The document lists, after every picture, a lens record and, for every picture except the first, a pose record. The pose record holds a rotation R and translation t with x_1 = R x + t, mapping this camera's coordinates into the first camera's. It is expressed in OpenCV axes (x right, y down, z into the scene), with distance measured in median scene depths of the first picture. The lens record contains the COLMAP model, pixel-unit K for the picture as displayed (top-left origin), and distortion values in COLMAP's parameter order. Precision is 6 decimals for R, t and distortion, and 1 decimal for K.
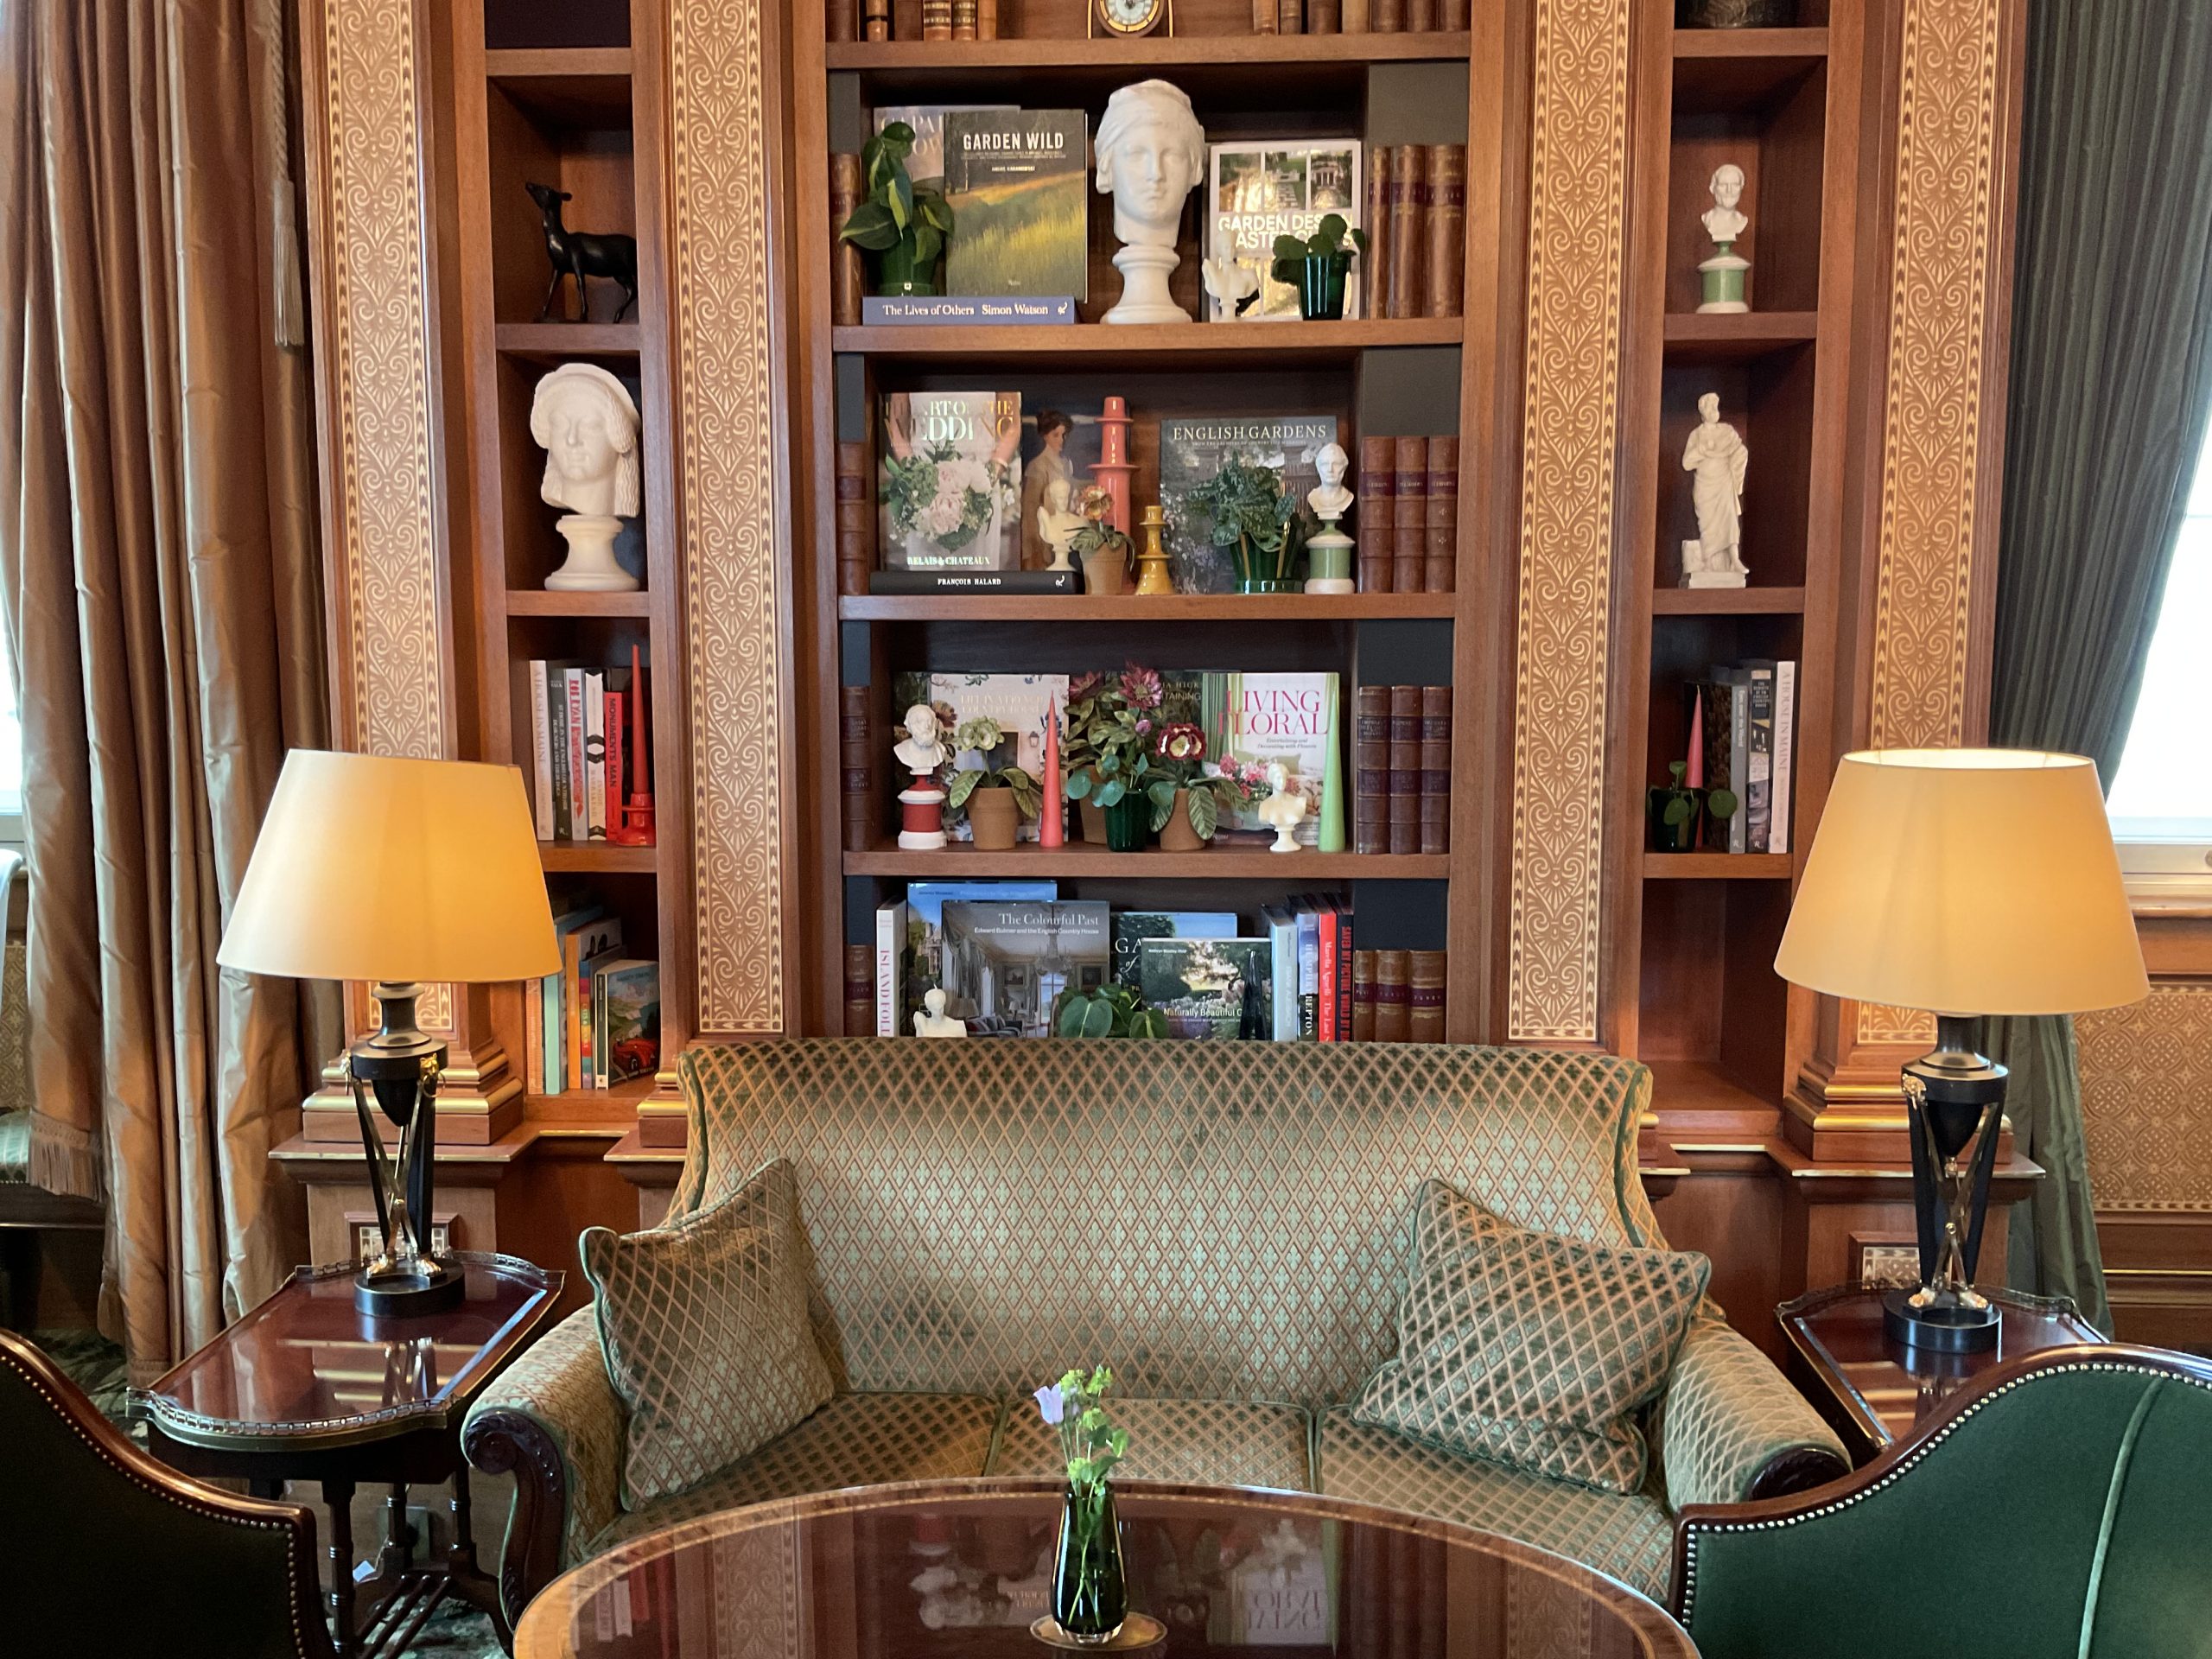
lens RADIAL K [[1808.3, 0, 1124.5], [0, 1808.3, 822.1], [0, 0, 1]] dist [0.085785, -0.166609]
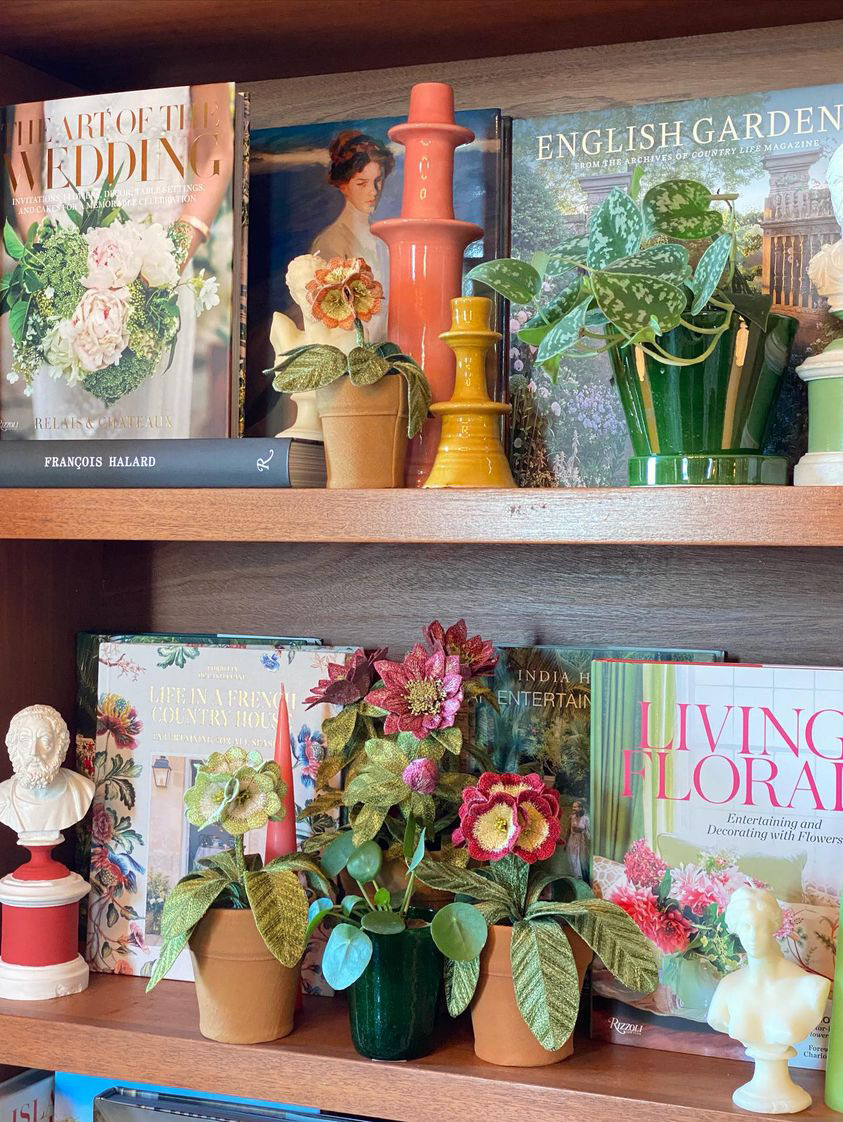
lens RADIAL K [[1705.9, 0, 441.5], [0, 1705.9, 573.3], [0, 0, 1]] dist [0.098077, 0.000000]
pose [[0.948545, 0.018385, -0.316108, 0.144951], [-0.049477, 0.994656, -0.090613, -0.063994], [0.312753, 0.101590, 0.944386, 0.585057]]
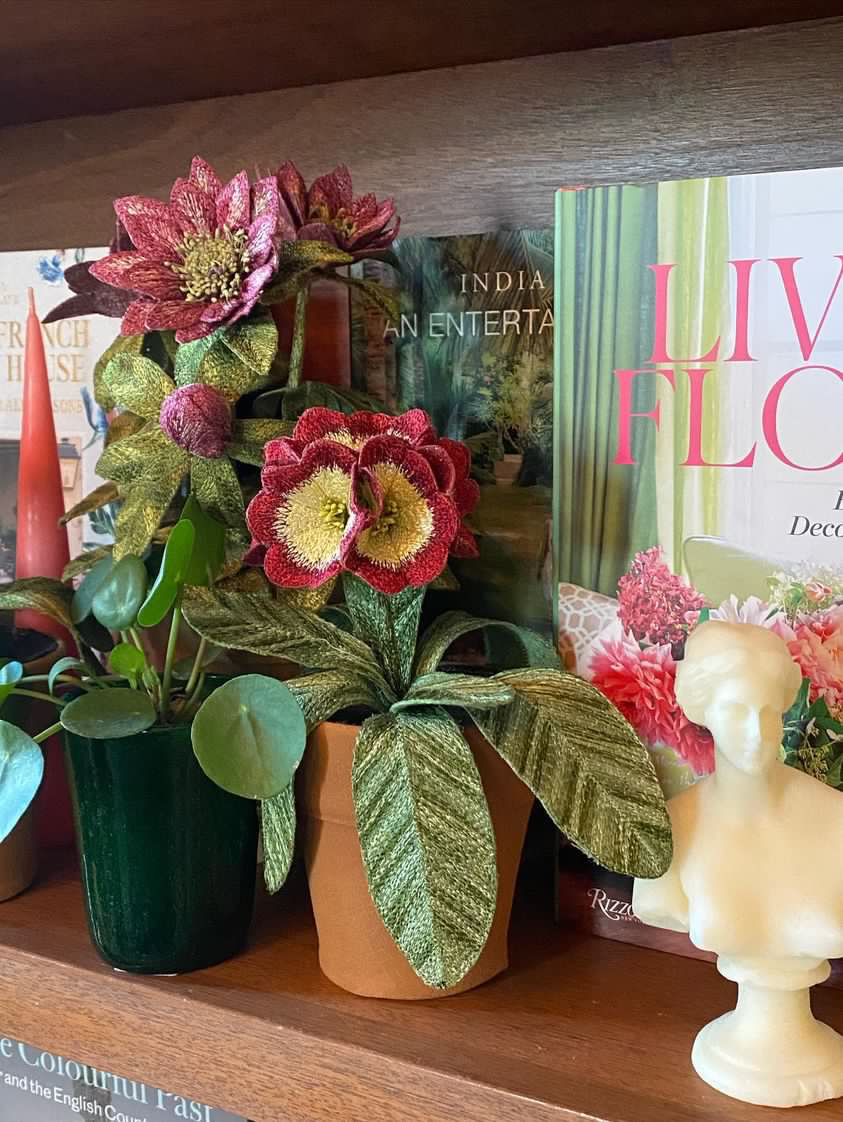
lens RADIAL K [[1284.8, 0, 418.4], [0, 1284.8, 547.2], [0, 0, 1]] dist [0.102297, 0.000000]
pose [[0.903189, 0.054525, -0.425766, 0.099924], [-0.044827, 0.998457, 0.032772, -0.043216], [0.426896, -0.010513, 0.904239, 0.856617]]
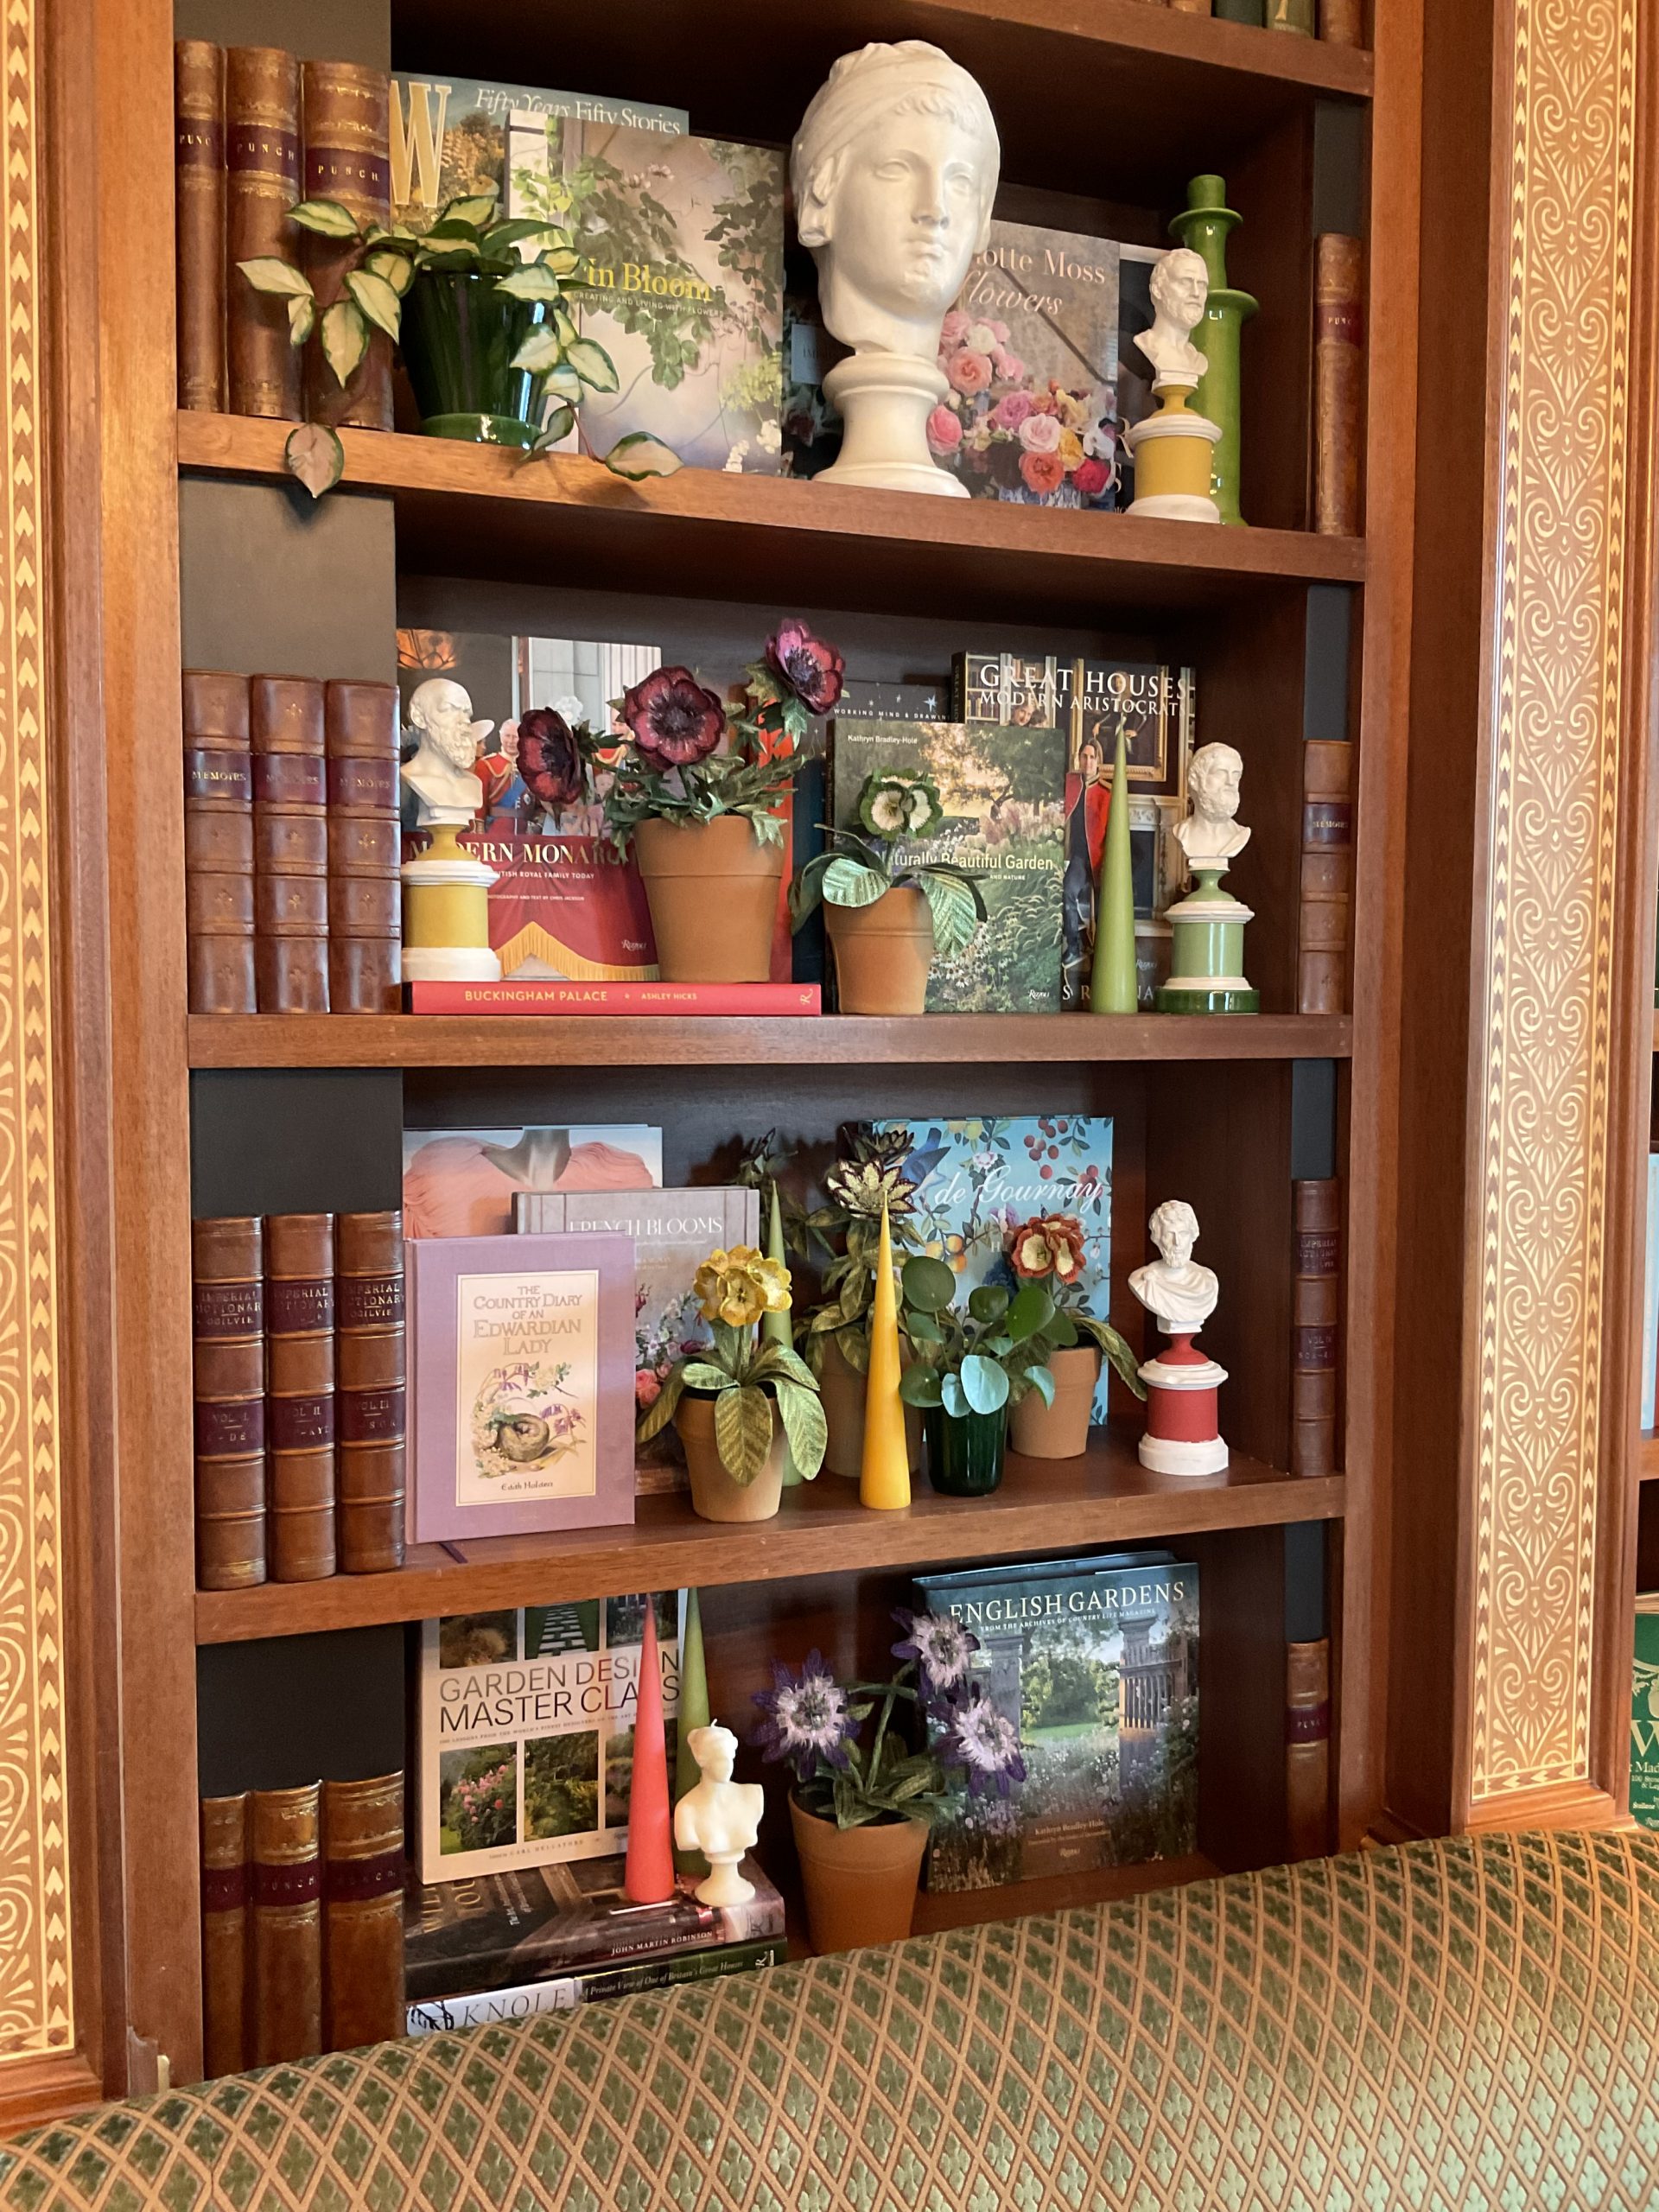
lens RADIAL K [[1828.0, 0, 834.1], [0, 1828.0, 1108.3], [0, 0, 1]] dist [0.073394, -0.135241]
pose [[0.911310, -0.015662, 0.411423, -0.241552], [0.041129, 0.997741, -0.053119, -0.343300], [-0.409661, 0.065330, 0.909895, 0.474642]]
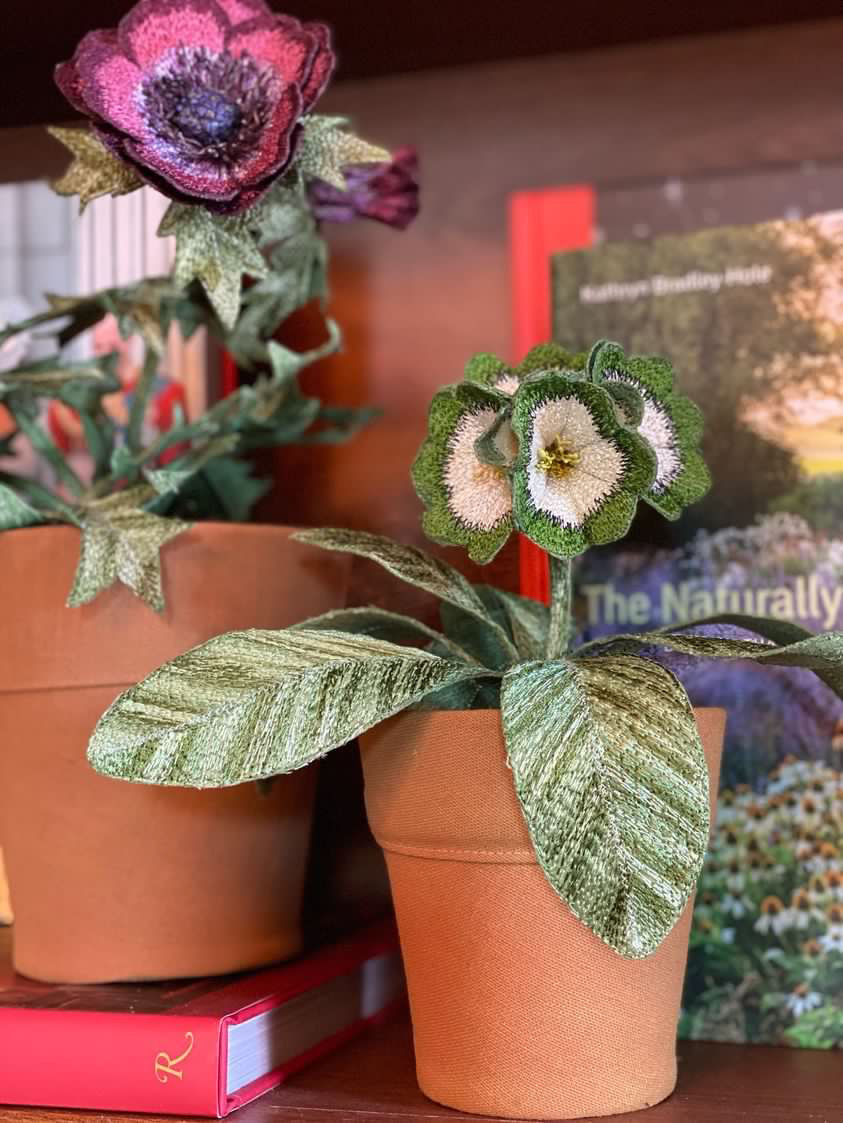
lens RADIAL K [[1707.5, 0, 438.0], [0, 1707.5, 560.8], [0, 0, 1]] dist [0.098077, 0.000000]
pose [[0.973710, -0.027225, -0.226160, 0.010159], [-0.021341, 0.977563, -0.209561, -0.410451], [0.226791, 0.208878, 0.951281, 0.774074]]
